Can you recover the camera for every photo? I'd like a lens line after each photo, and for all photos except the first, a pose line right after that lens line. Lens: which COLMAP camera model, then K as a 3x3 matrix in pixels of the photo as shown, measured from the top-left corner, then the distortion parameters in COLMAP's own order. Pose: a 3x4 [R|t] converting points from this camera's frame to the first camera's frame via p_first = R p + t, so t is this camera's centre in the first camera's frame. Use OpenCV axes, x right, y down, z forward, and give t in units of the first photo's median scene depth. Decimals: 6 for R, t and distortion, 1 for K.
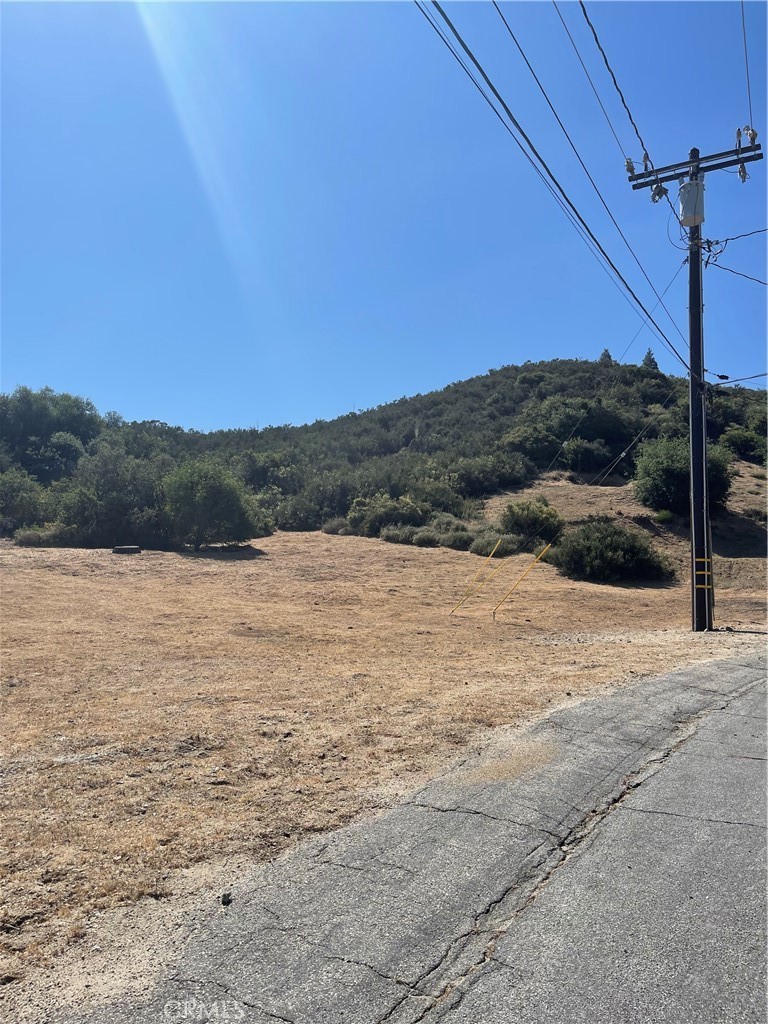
lens RADIAL K [[759.4, 0, 386.1], [0, 759.4, 514.3], [0, 0, 1]] dist [0.056969, -0.085783]
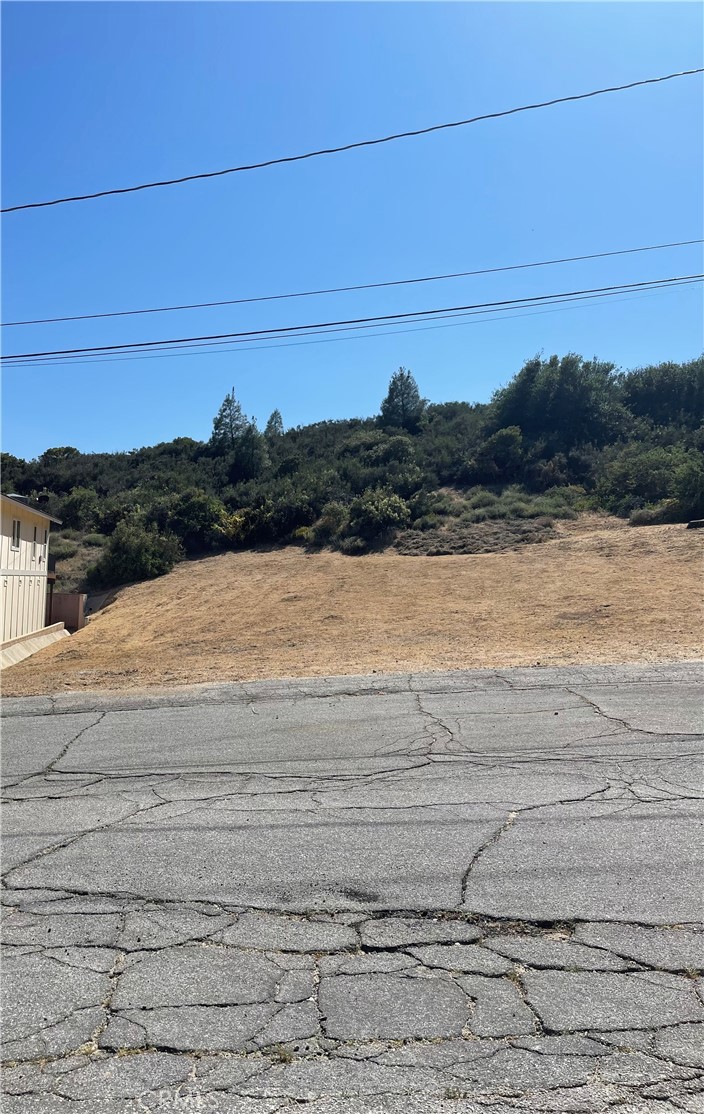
lens RADIAL K [[982.4, 0, 352.0], [0, 982.4, 557.0], [0, 0, 1]] dist [0.004172, 0.000287]
pose [[0.435634, -0.035451, -0.899425, 0.845867], [0.130436, 0.991164, 0.024109, 0.002937], [0.890623, -0.127820, 0.436409, 0.112845]]
